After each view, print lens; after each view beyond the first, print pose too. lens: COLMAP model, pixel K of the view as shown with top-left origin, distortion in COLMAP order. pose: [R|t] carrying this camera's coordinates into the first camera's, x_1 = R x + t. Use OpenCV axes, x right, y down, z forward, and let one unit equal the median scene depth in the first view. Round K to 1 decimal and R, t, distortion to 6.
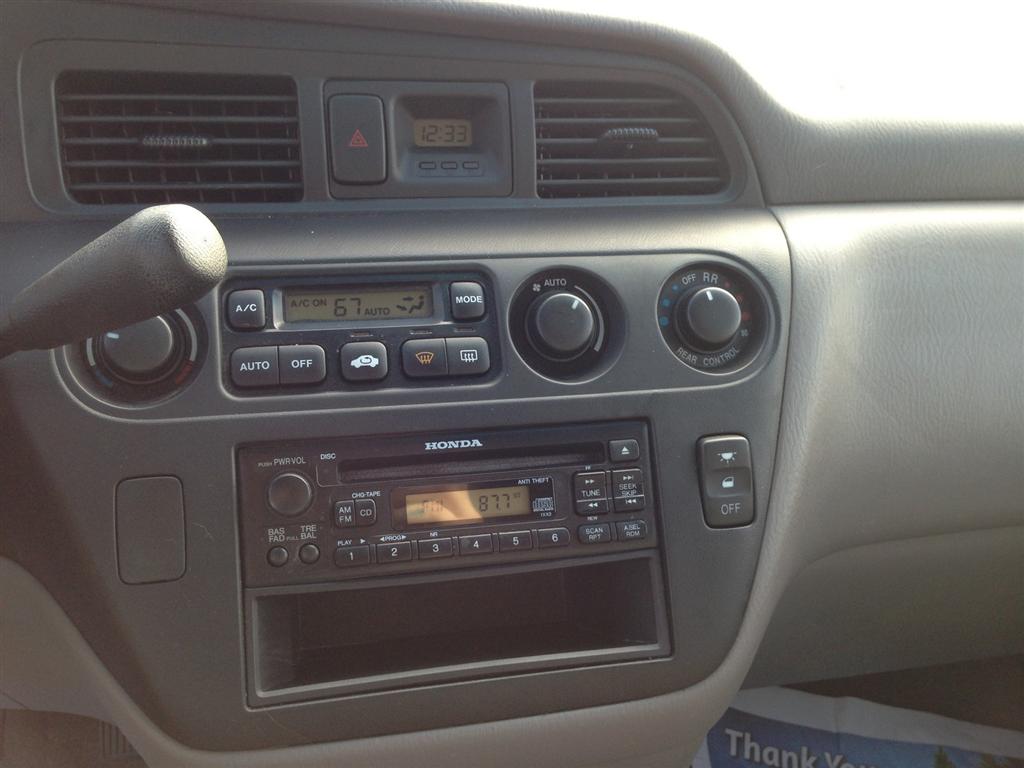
lens RADIAL K [[966.3, 0, 512.0], [0, 966.3, 384.0], [0, 0, 1]] dist [0.140778, -0.291648]
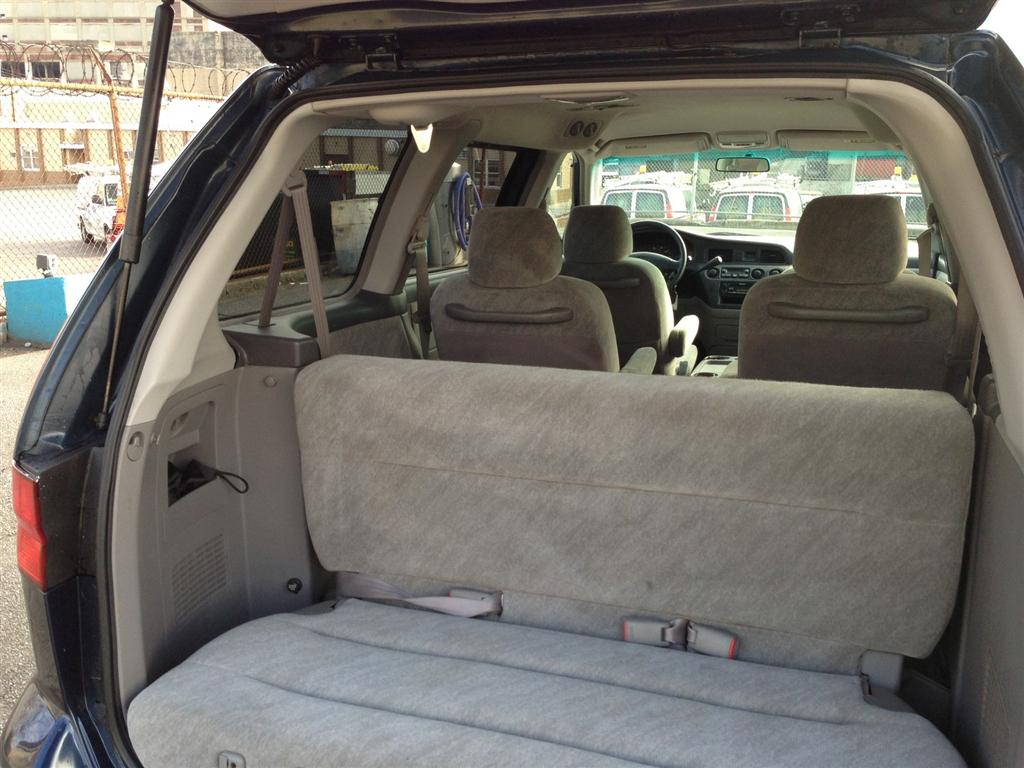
lens RADIAL K [[966.3, 0, 512.0], [0, 966.3, 384.0], [0, 0, 1]] dist [0.140778, -0.291648]
pose [[0.853871, 0.059604, -0.517061, 2.945031], [-0.189821, 0.960660, -0.202730, 3.297163], [0.484636, 0.271254, 0.831594, -7.623216]]
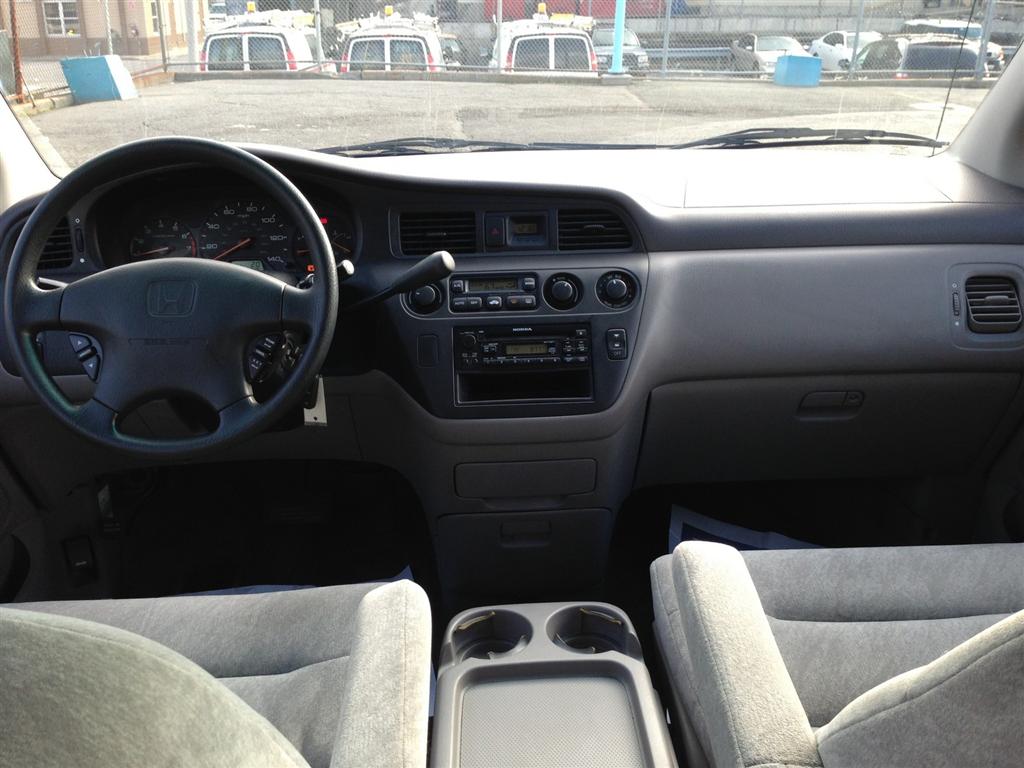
lens RADIAL K [[966.3, 0, 512.0], [0, 966.3, 384.0], [0, 0, 1]] dist [0.140778, -0.291648]
pose [[0.981945, 0.003675, -0.189129, 0.461712], [-0.022545, 0.994959, -0.097717, 0.508115], [0.187817, 0.100217, 0.977078, -1.862990]]
